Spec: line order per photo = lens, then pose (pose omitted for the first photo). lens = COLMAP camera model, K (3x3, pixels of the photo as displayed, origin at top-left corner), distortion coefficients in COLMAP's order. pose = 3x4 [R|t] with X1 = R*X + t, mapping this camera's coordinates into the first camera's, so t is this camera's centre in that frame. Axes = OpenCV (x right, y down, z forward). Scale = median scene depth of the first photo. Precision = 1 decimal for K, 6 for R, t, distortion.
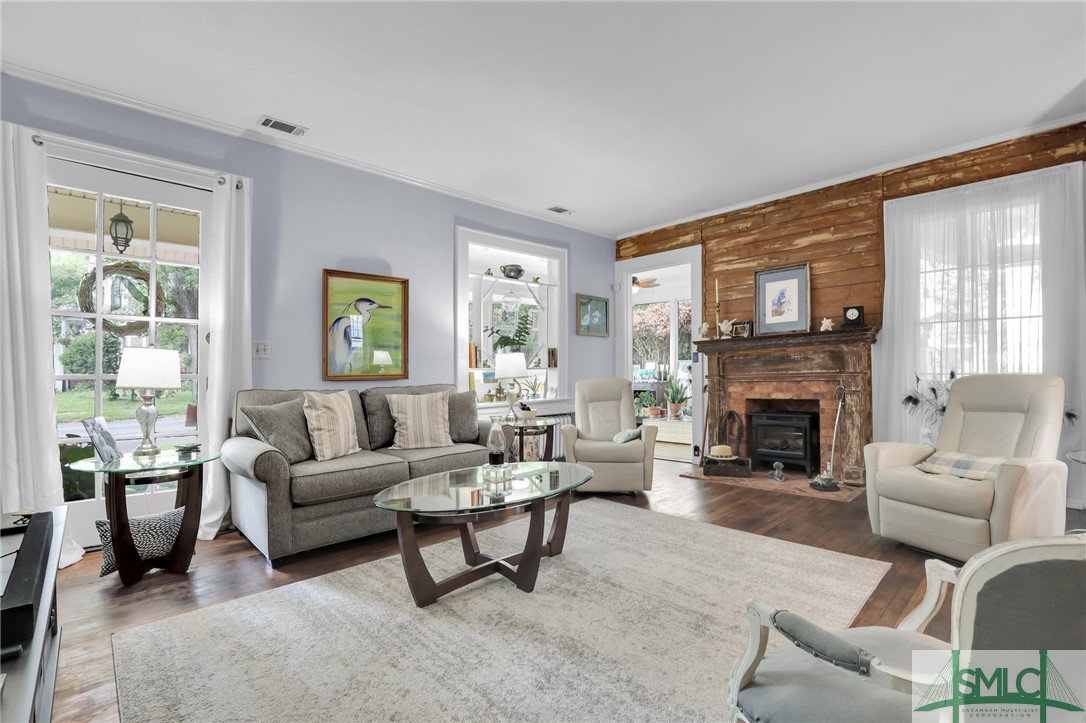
lens RADIAL K [[504.6, 0, 553.7], [0, 504.6, 366.4], [0, 0, 1]] dist [-0.030903, 0.003093]
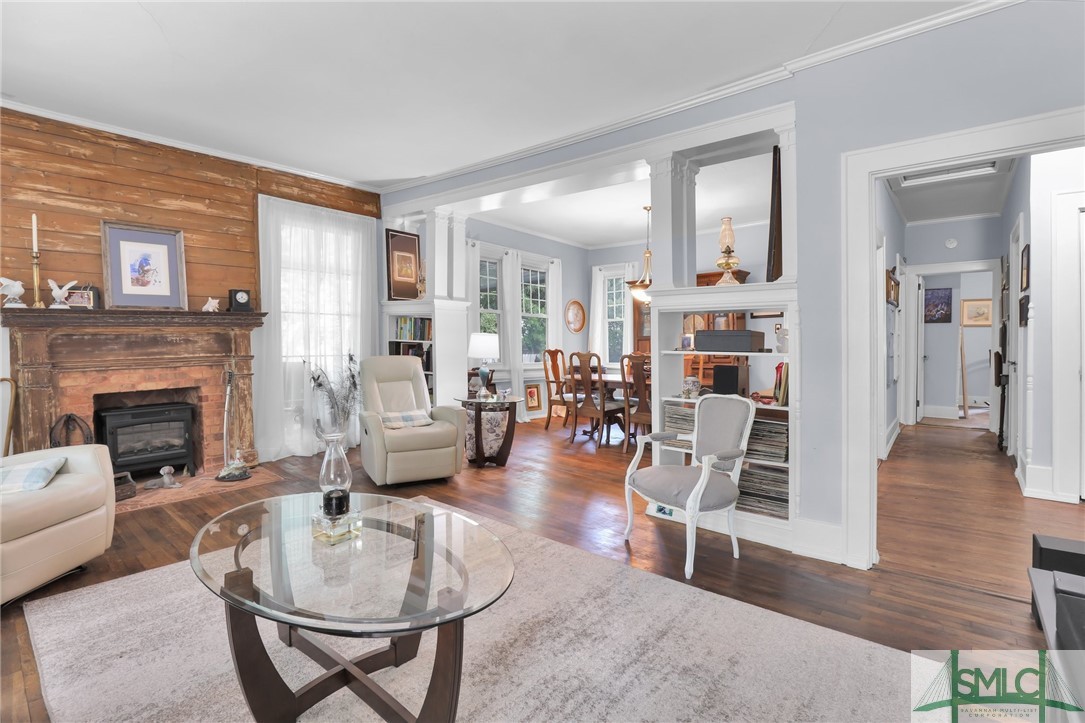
lens RADIAL K [[504.2, 0, 545.2], [0, 504.2, 352.5], [0, 0, 1]] dist [-0.030903, 0.003093]
pose [[-0.103425, -0.003687, 0.994630, -0.415922], [-0.002828, 0.999990, 0.003413, 0.000203], [-0.994633, -0.002460, -0.103434, 0.460894]]
